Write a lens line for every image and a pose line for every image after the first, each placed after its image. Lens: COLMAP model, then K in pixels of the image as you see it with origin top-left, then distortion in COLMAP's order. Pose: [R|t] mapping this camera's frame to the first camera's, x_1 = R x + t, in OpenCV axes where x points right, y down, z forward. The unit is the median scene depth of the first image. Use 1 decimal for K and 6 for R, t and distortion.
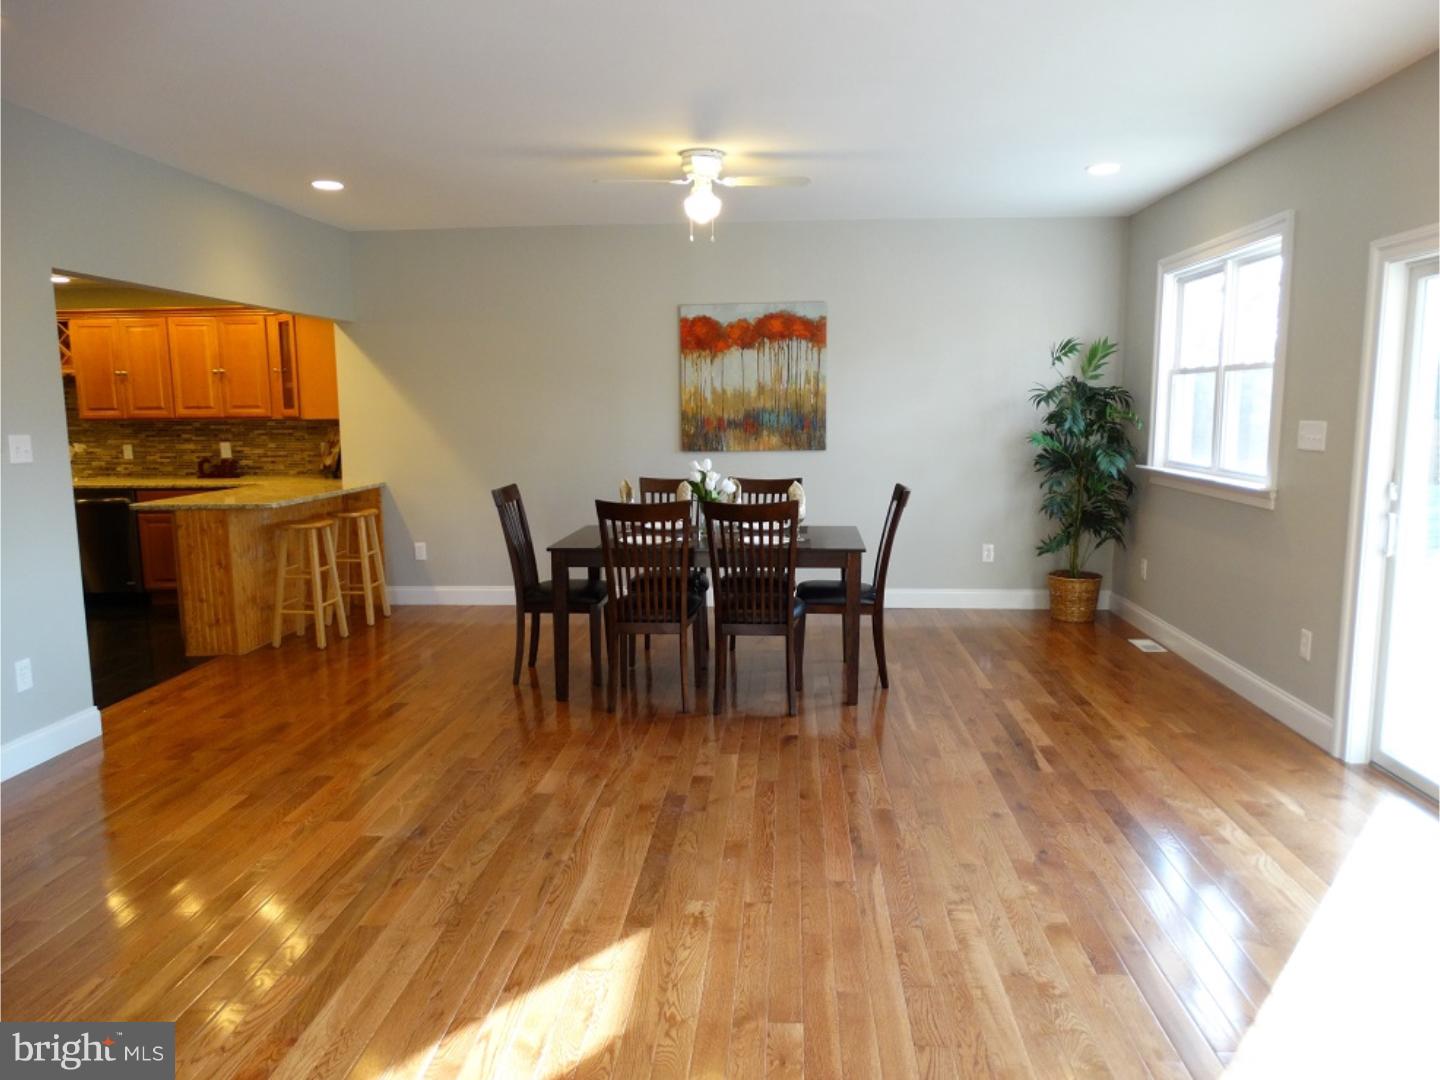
lens RADIAL K [[1019.3, 0, 718.9], [0, 1019.3, 544.6], [0, 0, 1]] dist [0.000118, 0.006660]
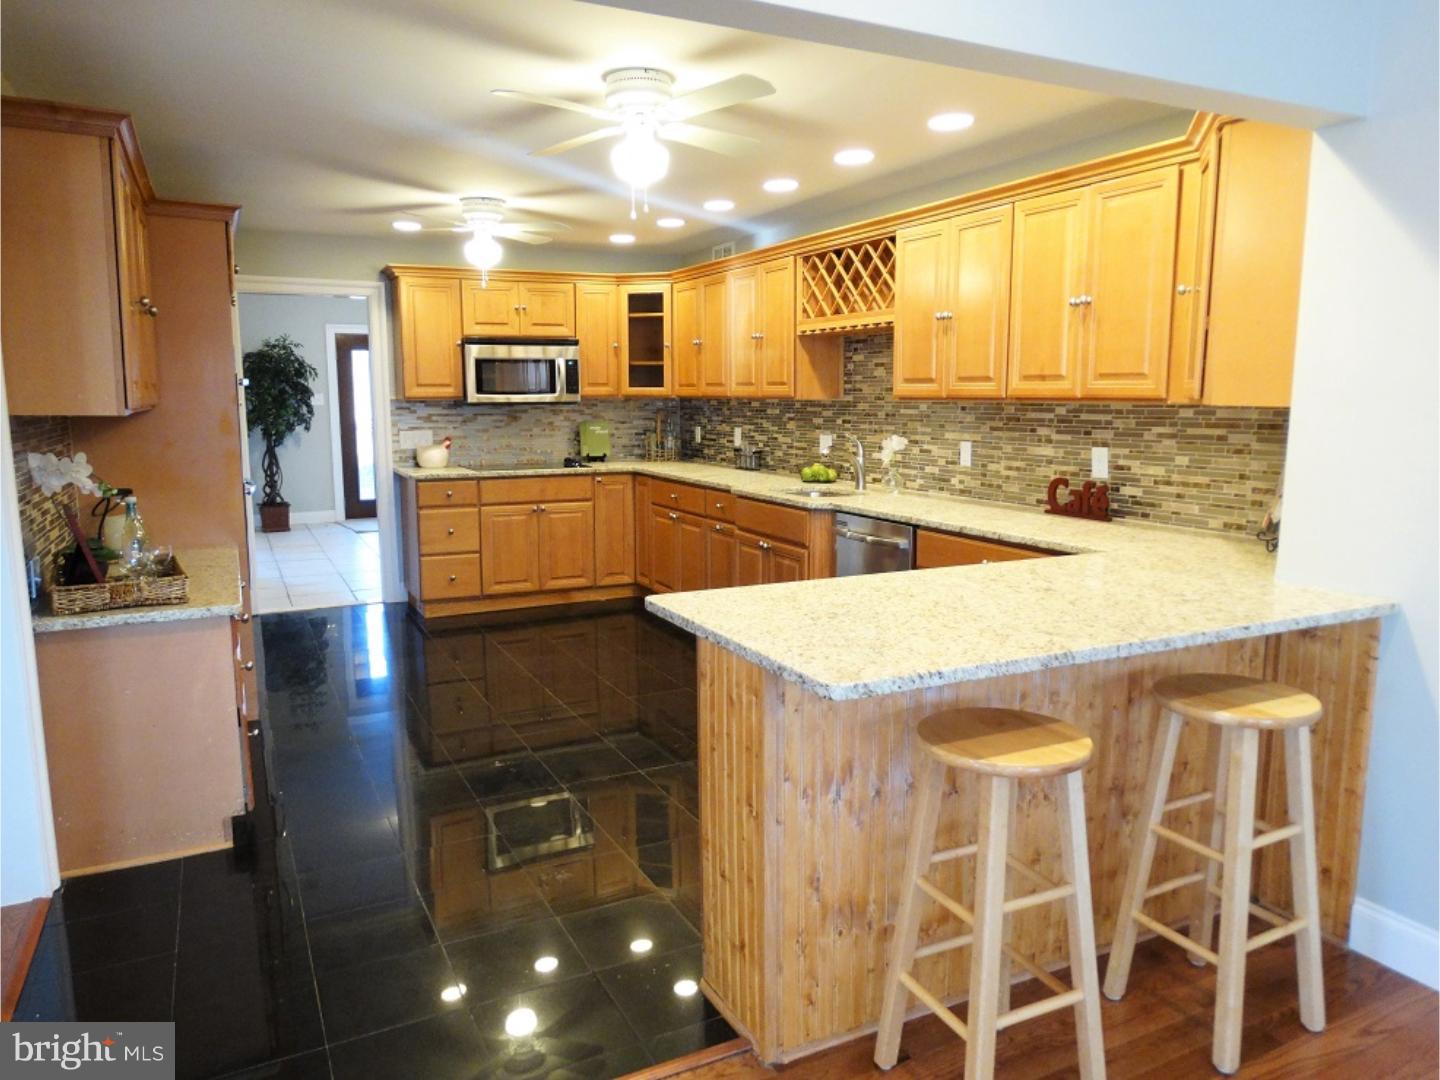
lens RADIAL K [[1019.3, 0, 720.3], [0, 1019.3, 536.7], [0, 0, 1]] dist [0.000118, 0.006660]
pose [[0.511029, 0.133541, -0.849127, -0.147841], [-0.124283, 0.988957, 0.080735, -0.074377], [0.850531, 0.064274, 0.521982, 0.582152]]
